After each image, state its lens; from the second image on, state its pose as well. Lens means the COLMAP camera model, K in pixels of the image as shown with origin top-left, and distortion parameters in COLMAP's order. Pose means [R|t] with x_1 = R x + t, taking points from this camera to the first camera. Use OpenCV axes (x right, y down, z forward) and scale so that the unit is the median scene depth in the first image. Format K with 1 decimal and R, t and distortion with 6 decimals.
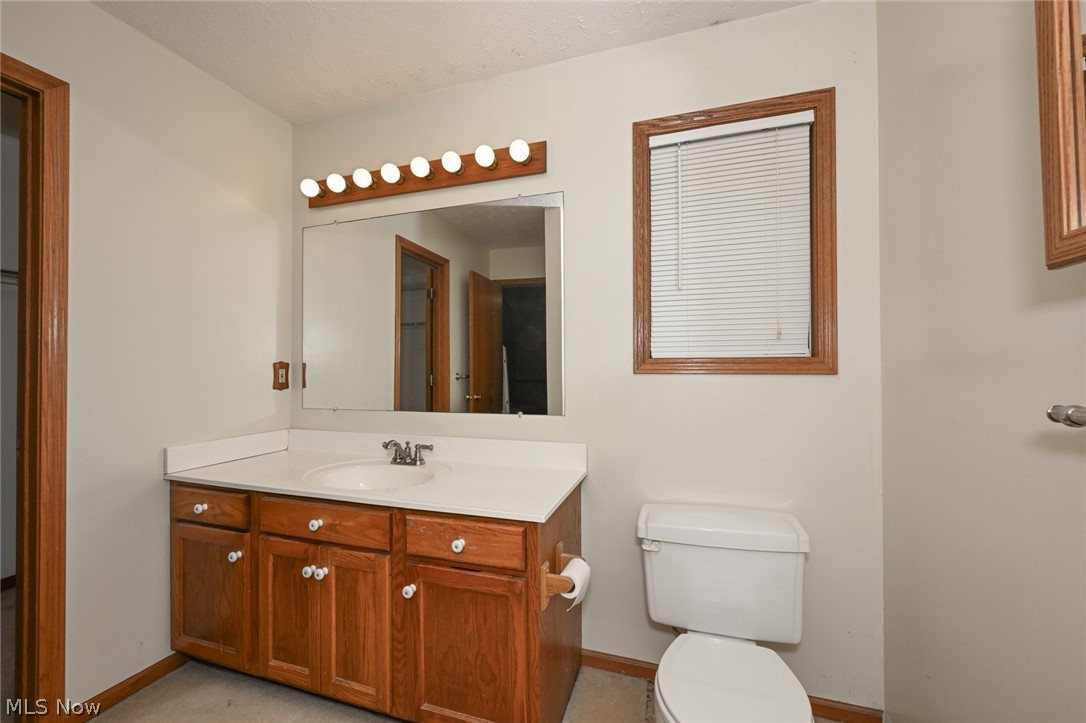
lens RADIAL K [[429.7, 0, 541.4], [0, 429.7, 363.2], [0, 0, 1]] dist [-0.008854, -0.000248]
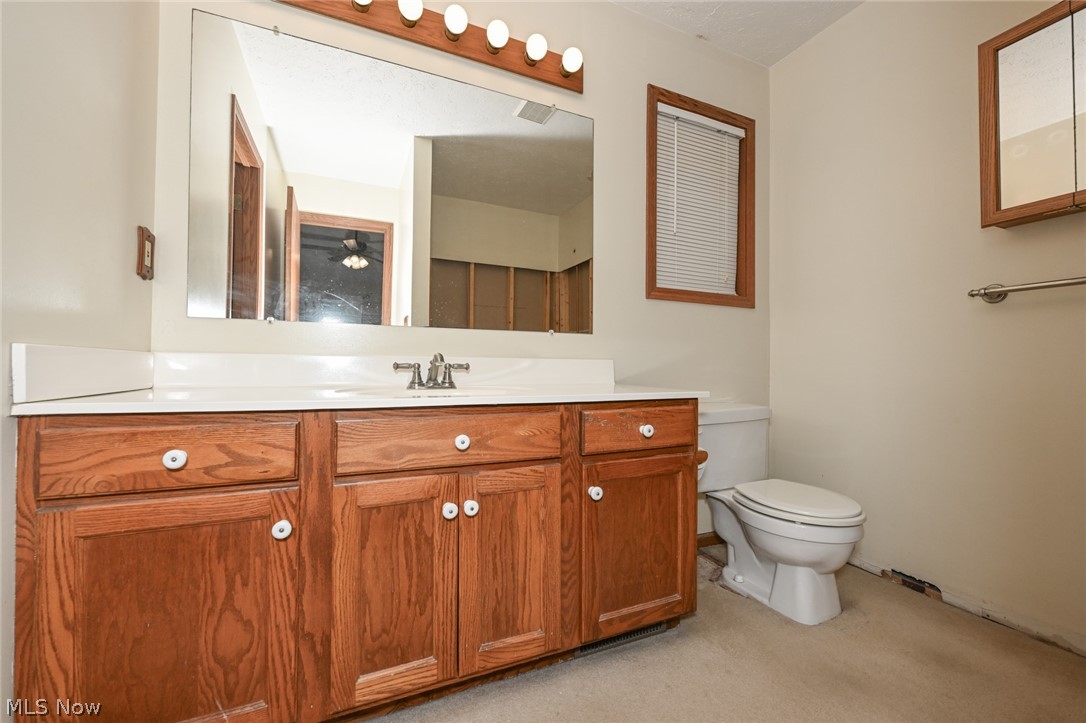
lens RADIAL K [[429.7, 0, 541.4], [0, 429.7, 363.2], [0, 0, 1]] dist [-0.008854, -0.000248]
pose [[0.742616, 0.017931, 0.669478, -0.892650], [-0.021557, 0.999764, -0.002864, 0.241428], [-0.669371, -0.012305, 0.742827, 0.375260]]
